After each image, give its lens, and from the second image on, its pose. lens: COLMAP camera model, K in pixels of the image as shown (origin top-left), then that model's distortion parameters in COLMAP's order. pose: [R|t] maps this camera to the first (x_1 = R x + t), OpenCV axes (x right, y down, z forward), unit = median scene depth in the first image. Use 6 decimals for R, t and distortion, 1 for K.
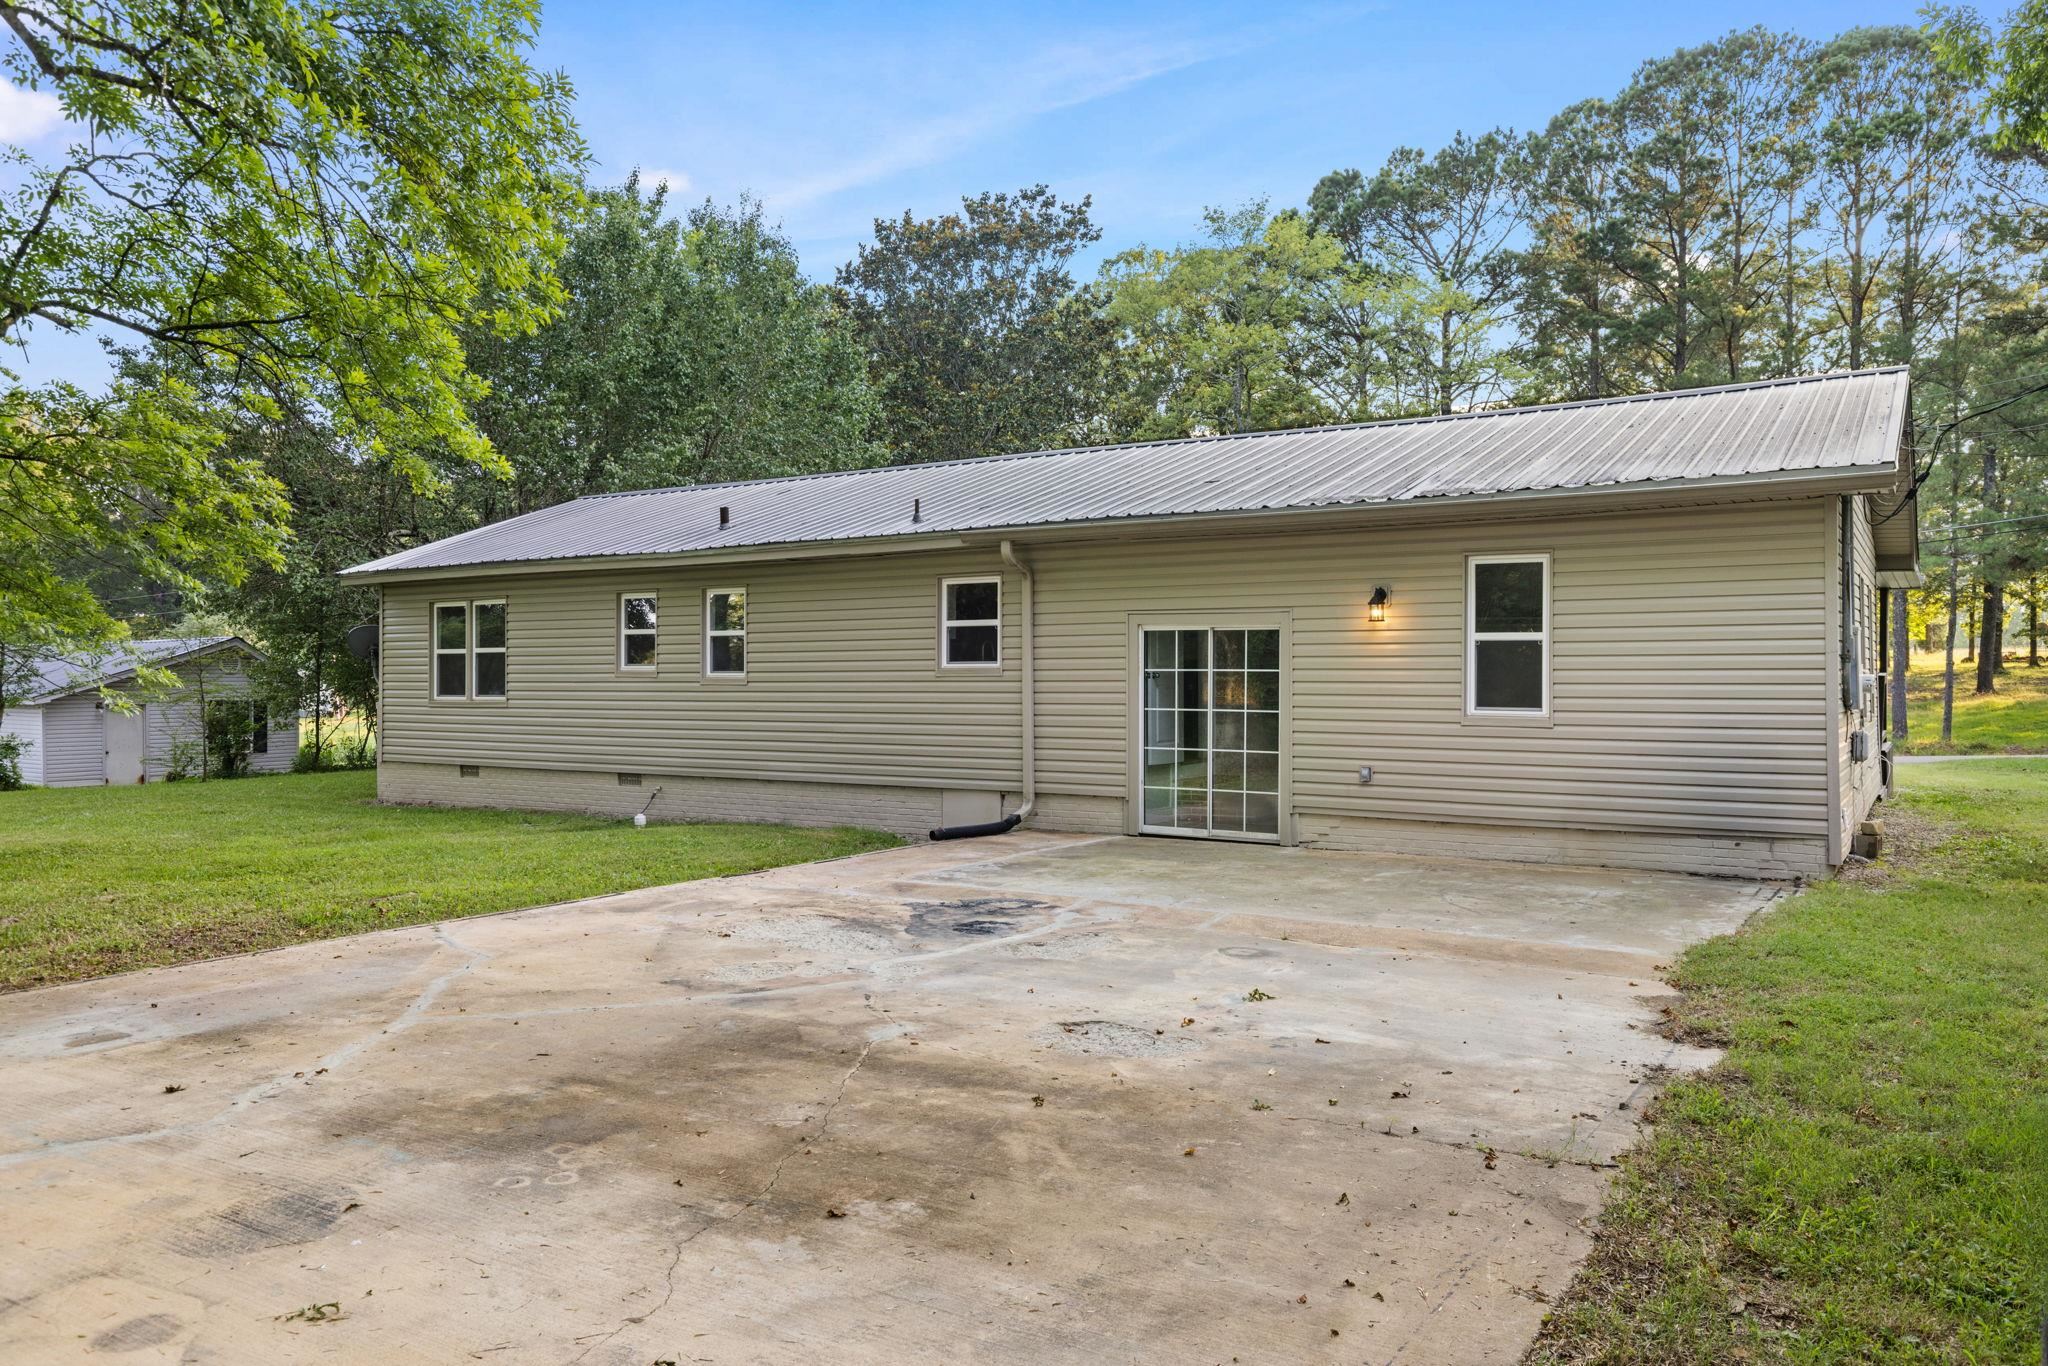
lens RADIAL K [[1470.8, 0, 1024.0], [0, 1470.8, 683.0], [0, 0, 1]] dist [-0.000660, 0.000199]
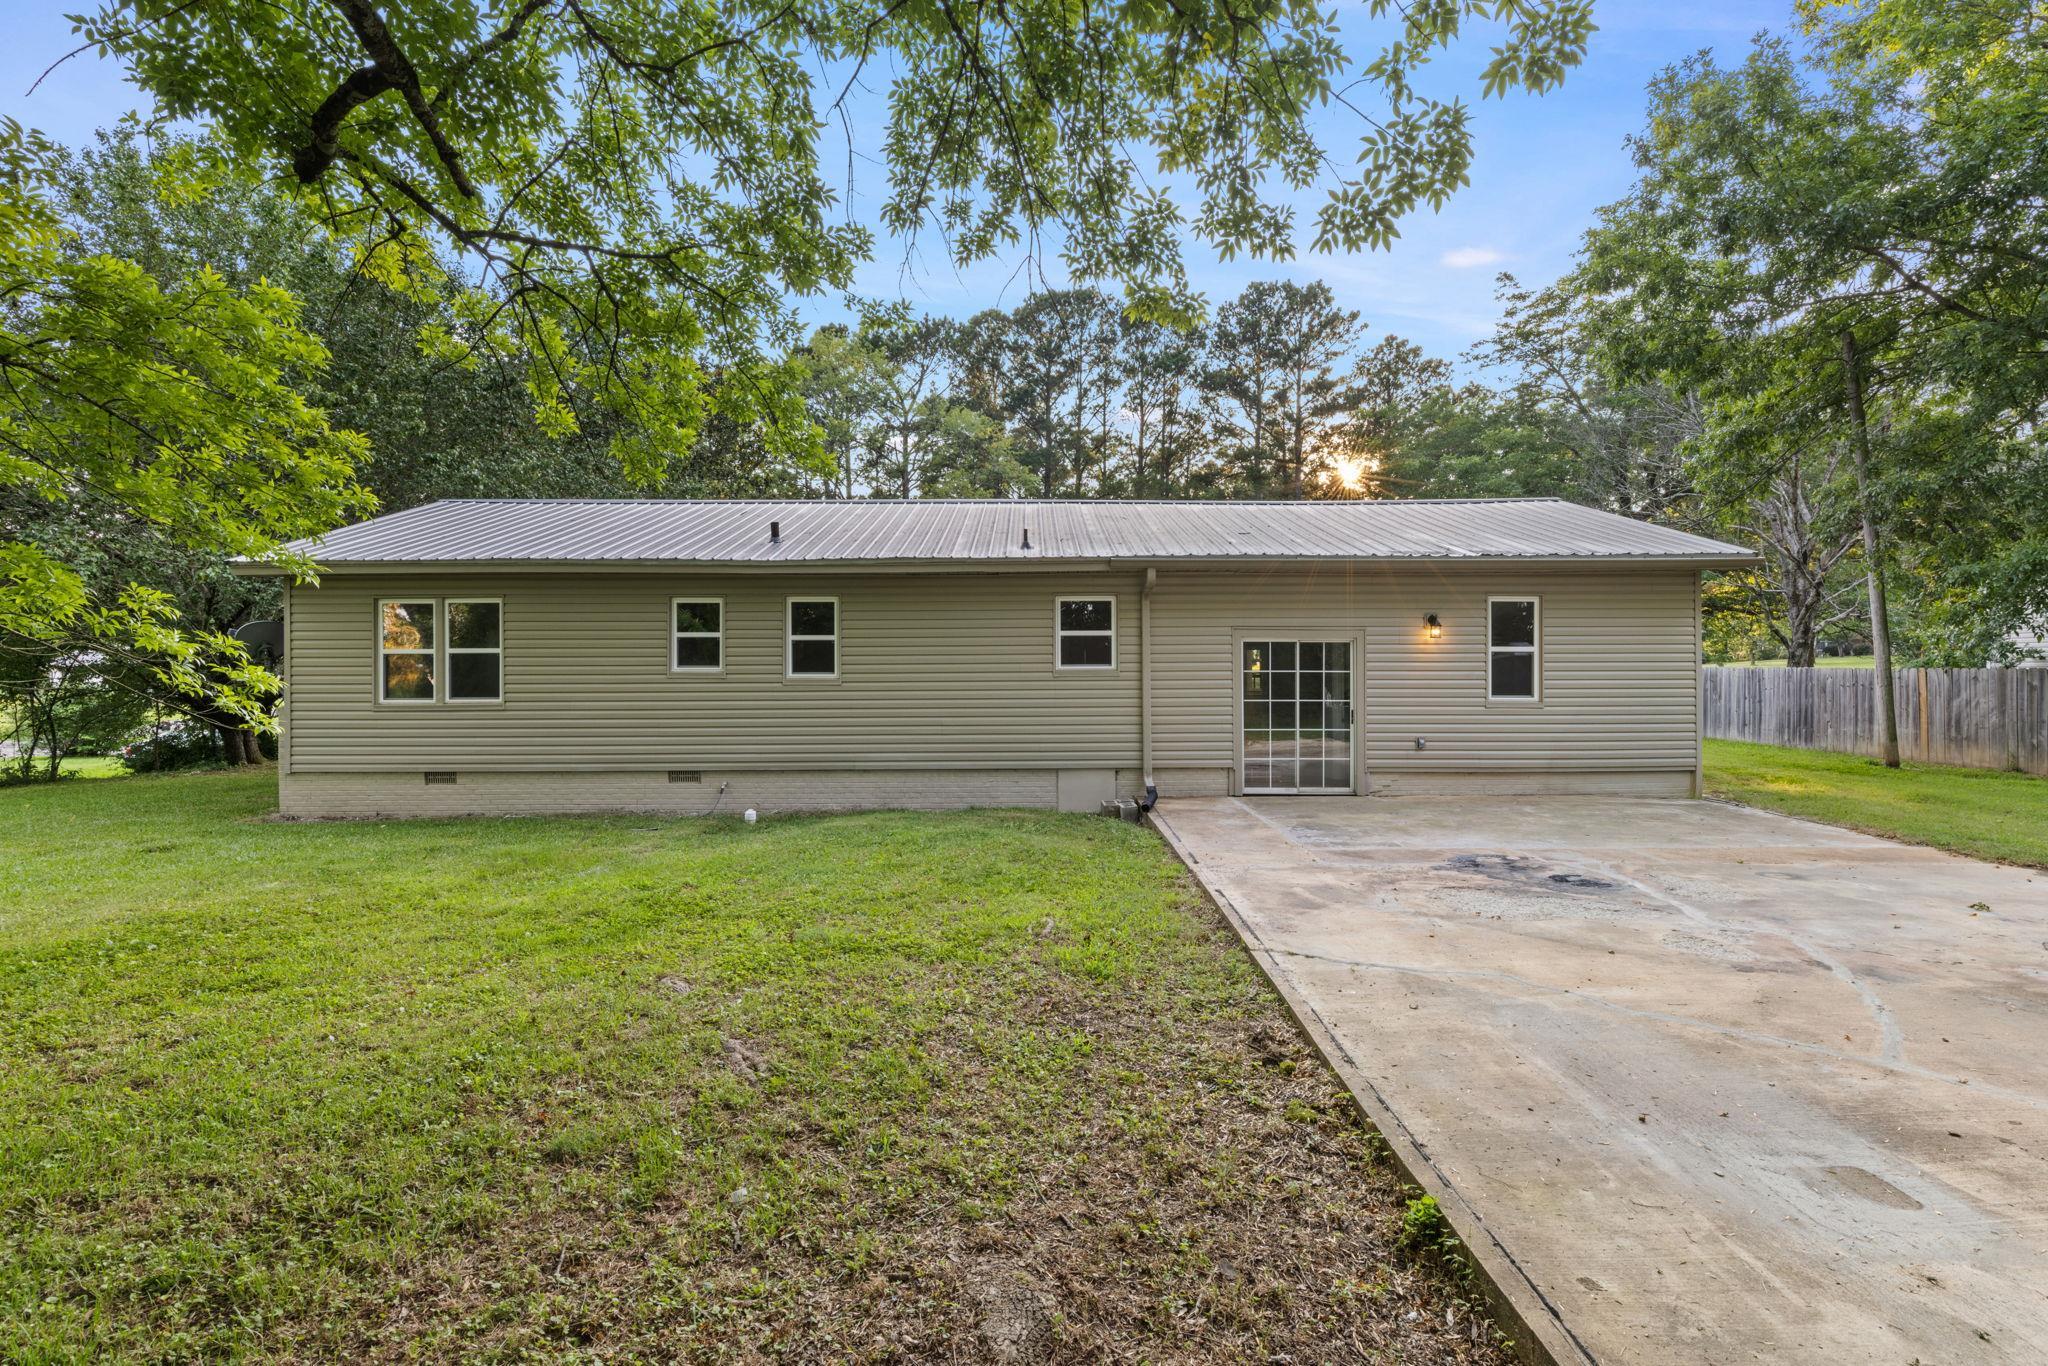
lens RADIAL K [[986.8, 0, 1024.0], [0, 986.8, 683.0], [0, 0, 1]] dist [-0.001068, 0.000513]
pose [[0.832839, -0.005514, 0.553488, -0.506255], [0.005143, 0.999984, 0.002224, -0.001195], [-0.553492, 0.000994, 0.832854, 0.320223]]
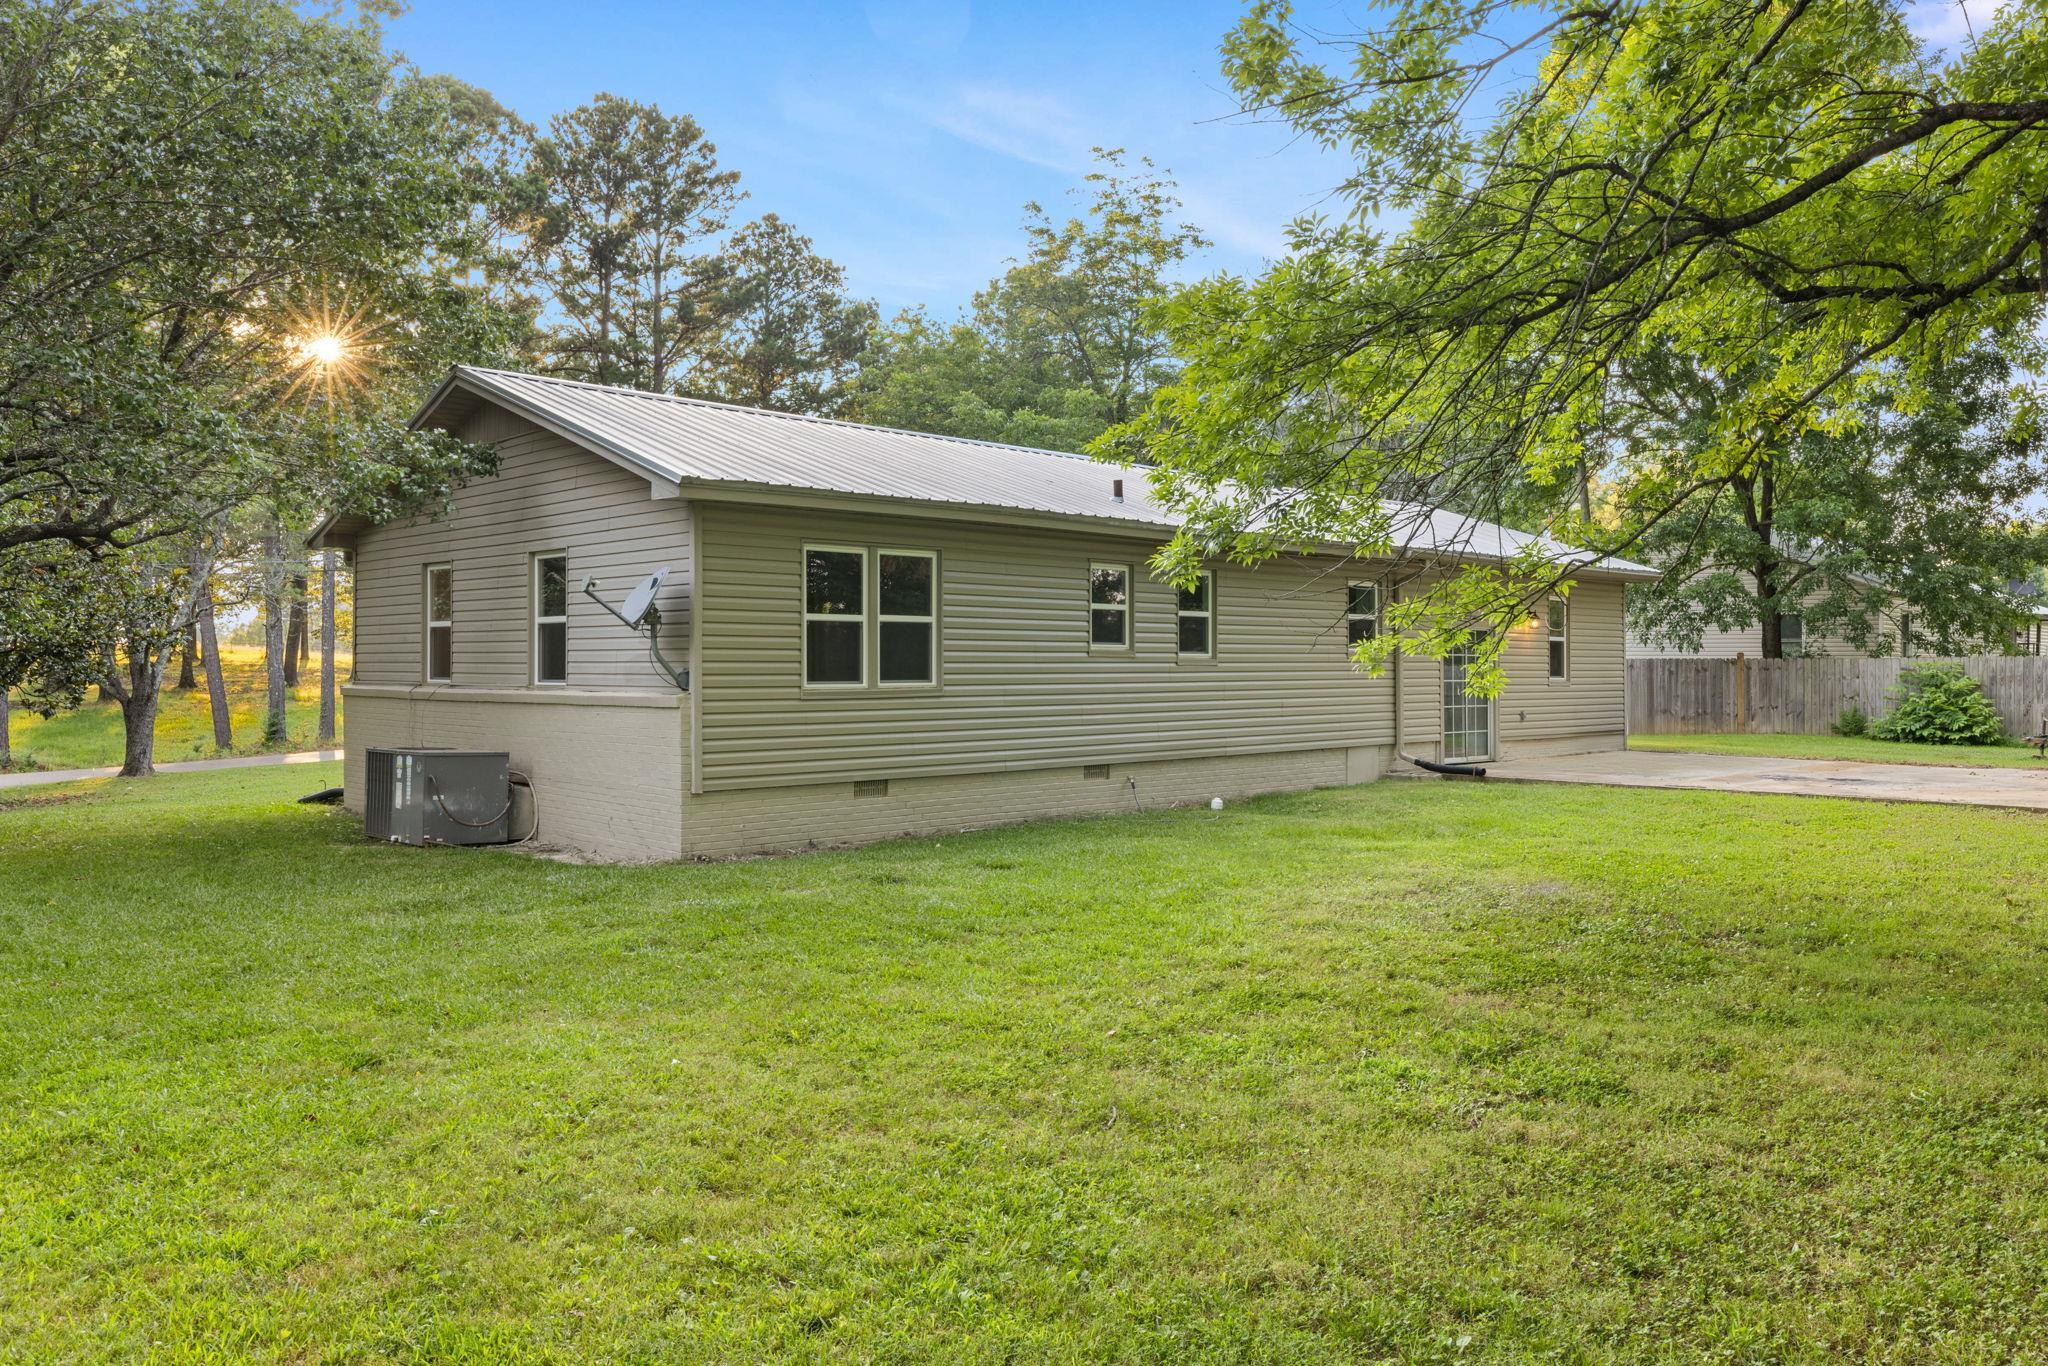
lens RADIAL K [[1470.8, 0, 1024.0], [0, 1470.8, 683.0], [0, 0, 1]] dist [-0.000660, 0.000199]
pose [[0.233214, -0.015471, 0.972302, -1.277178], [-0.001075, 0.999869, 0.016167, -0.003017], [-0.972425, -0.004816, 0.233167, 0.931011]]
